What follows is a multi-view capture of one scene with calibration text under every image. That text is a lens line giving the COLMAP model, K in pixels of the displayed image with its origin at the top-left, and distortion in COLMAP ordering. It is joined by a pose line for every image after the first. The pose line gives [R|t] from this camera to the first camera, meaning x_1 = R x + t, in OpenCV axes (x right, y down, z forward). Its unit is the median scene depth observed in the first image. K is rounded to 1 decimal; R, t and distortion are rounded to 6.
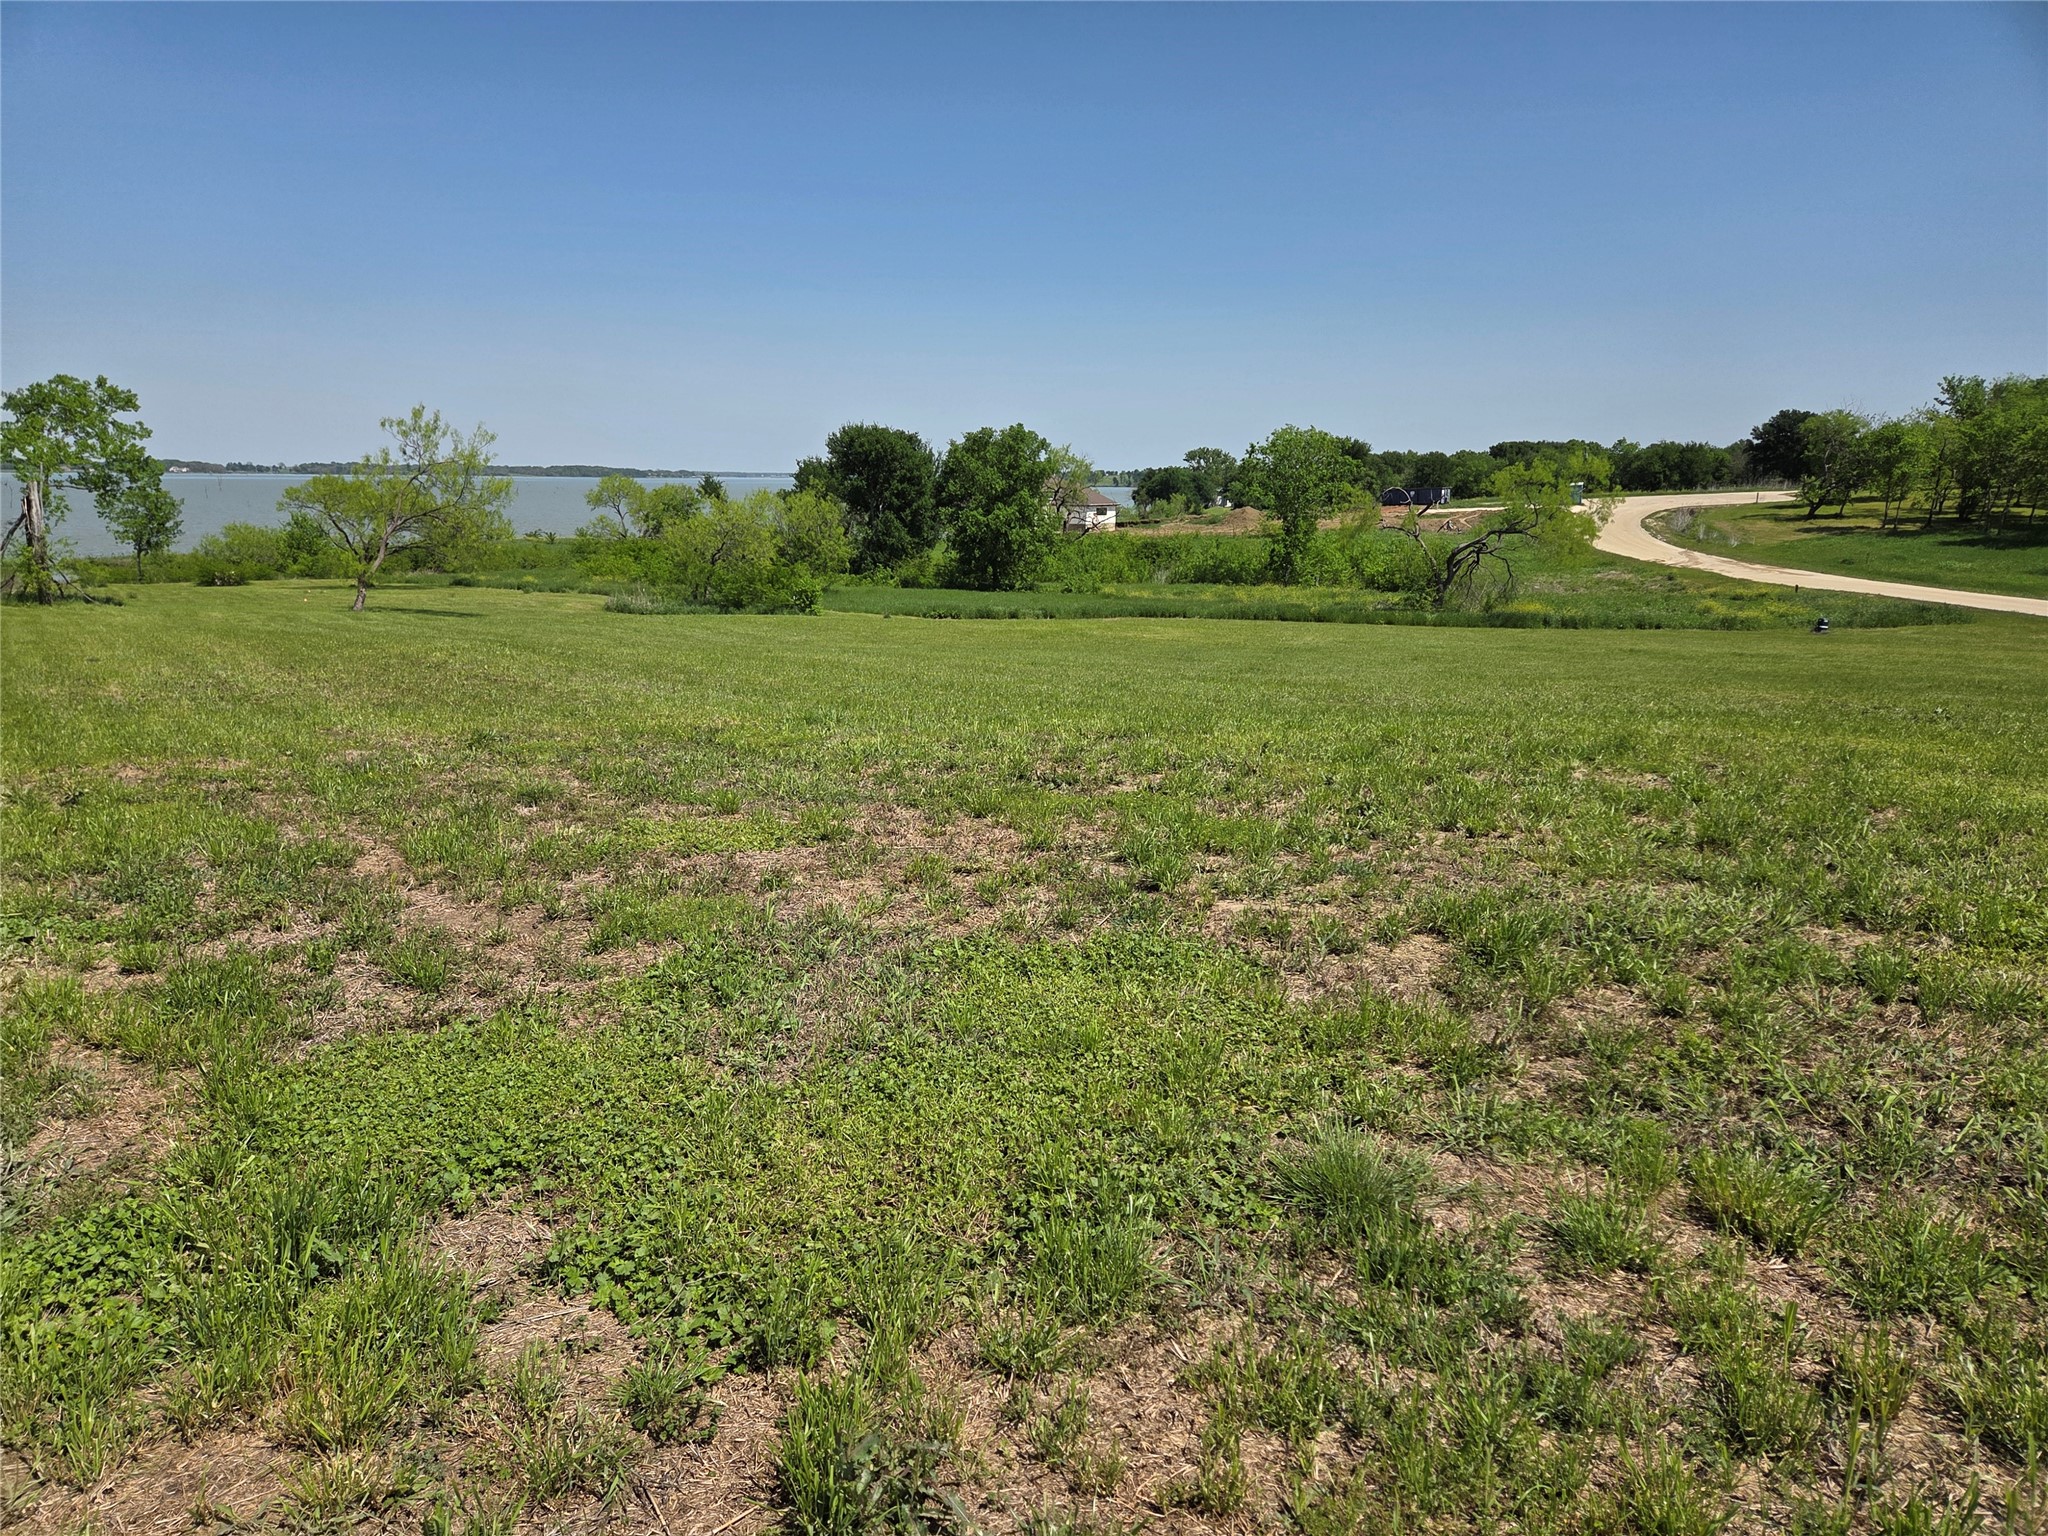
lens RADIAL K [[1383.3, 0, 1015.8], [0, 1383.3, 770.2], [0, 0, 1]] dist [0.063124, -0.060829]
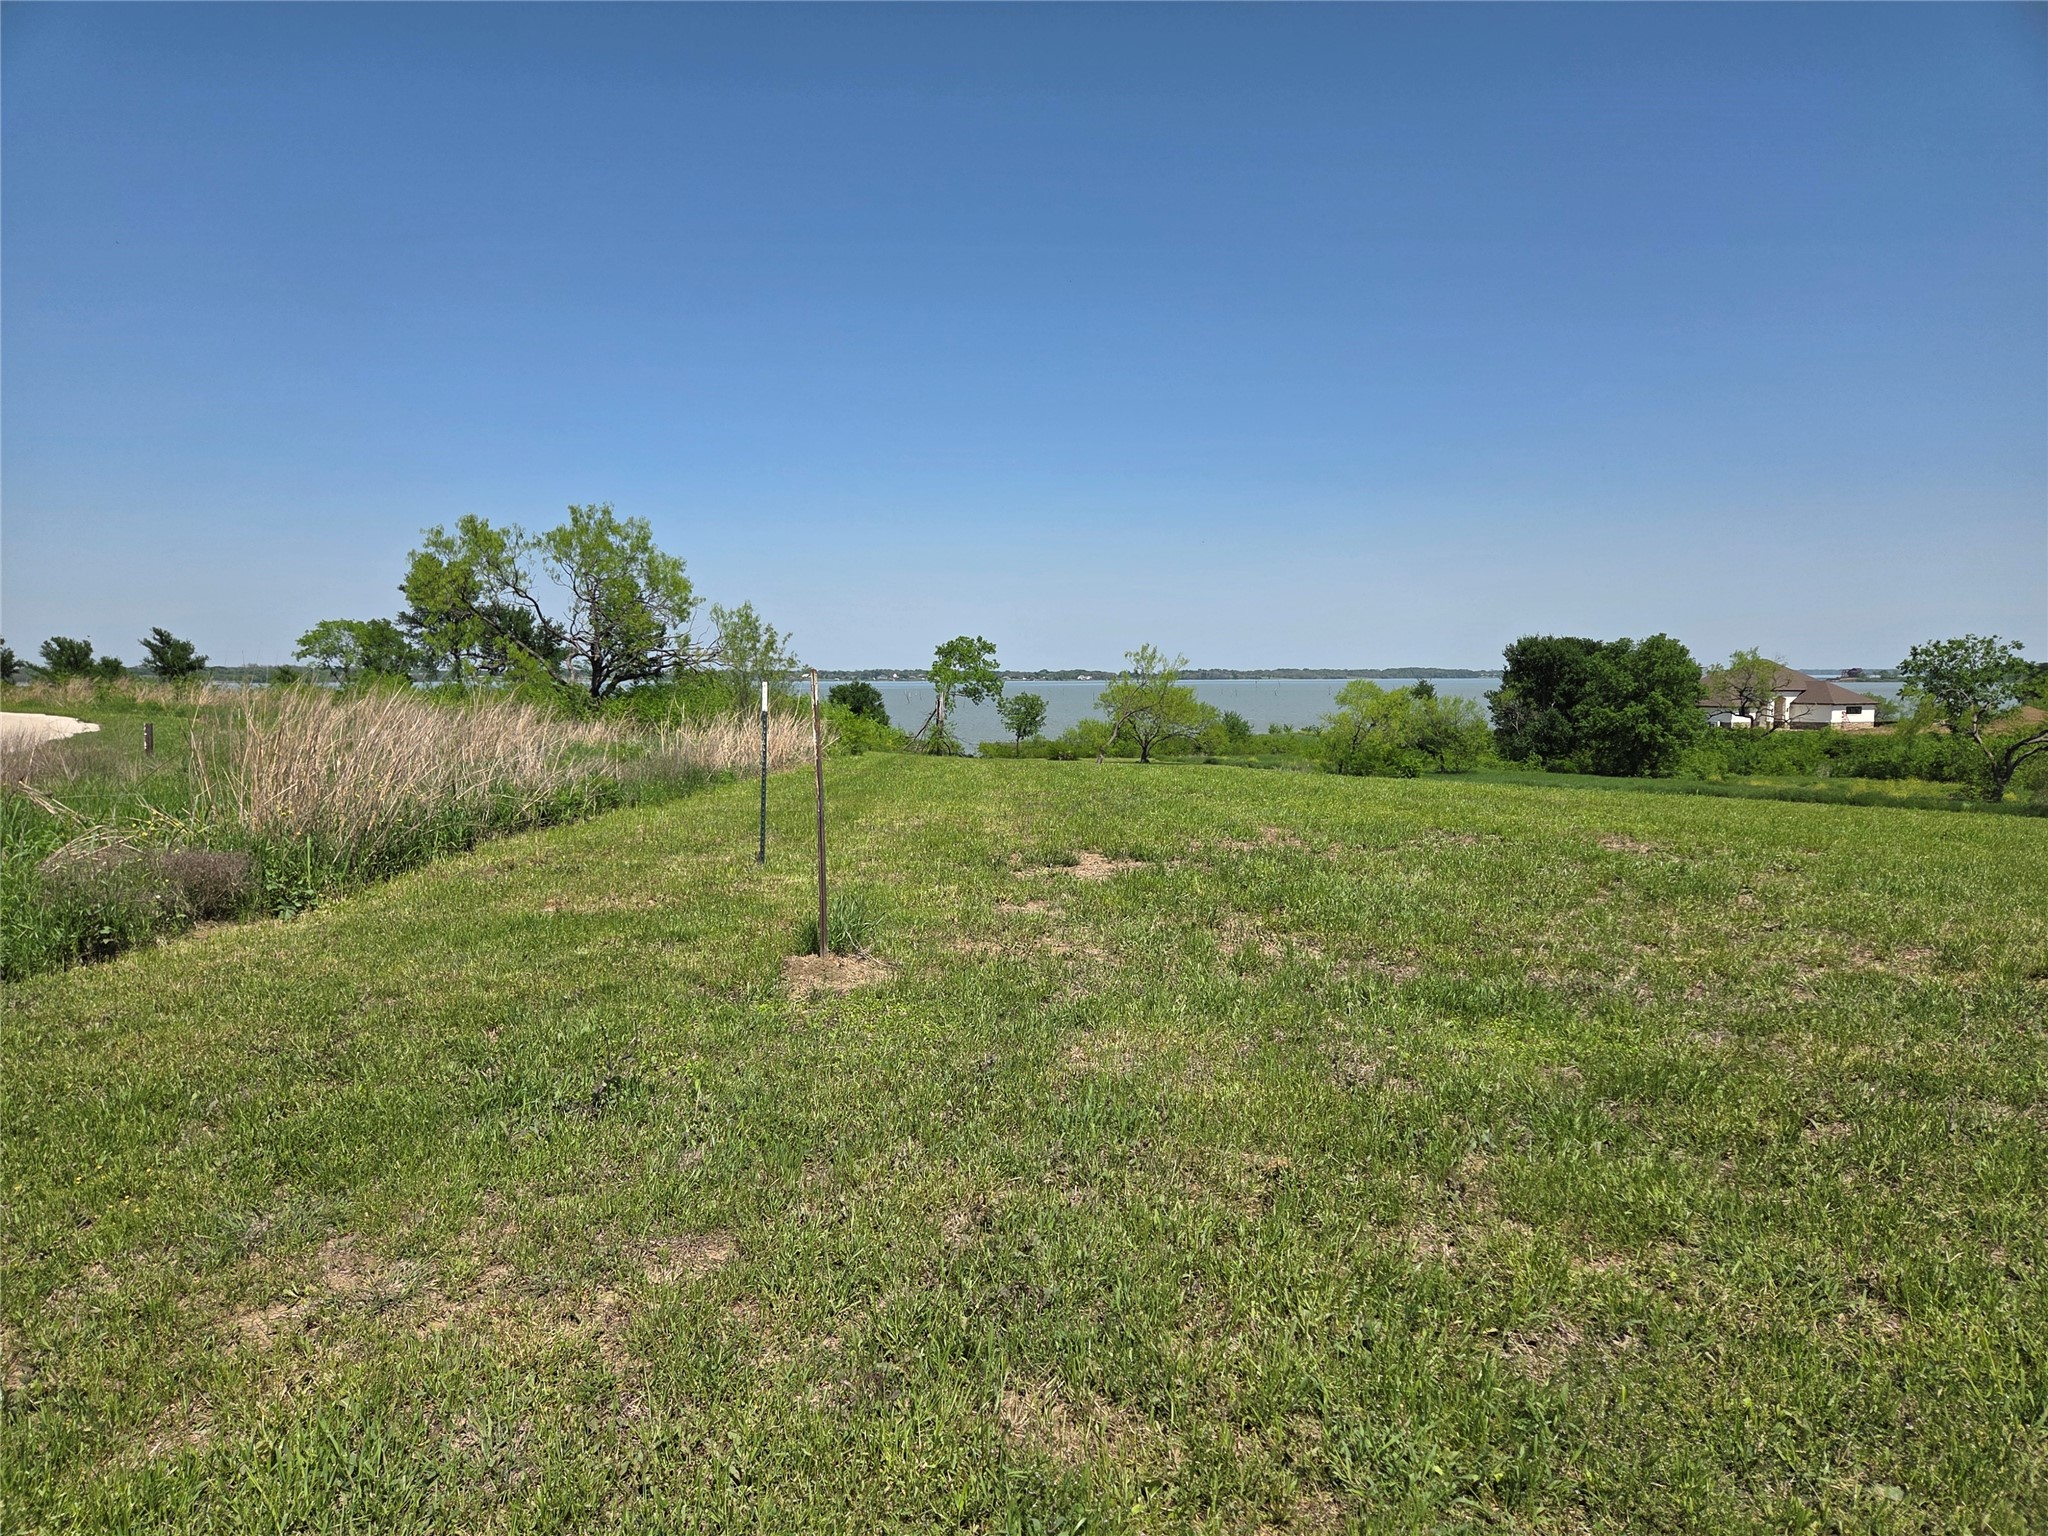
lens RADIAL K [[1383.3, 0, 1015.8], [0, 1383.3, 770.2], [0, 0, 1]] dist [0.063124, -0.060829]
pose [[0.838162, 0.027858, -0.544709, 0.166412], [-0.104266, 0.988460, -0.109885, 0.038477], [0.535362, 0.148896, 0.831395, -0.199235]]
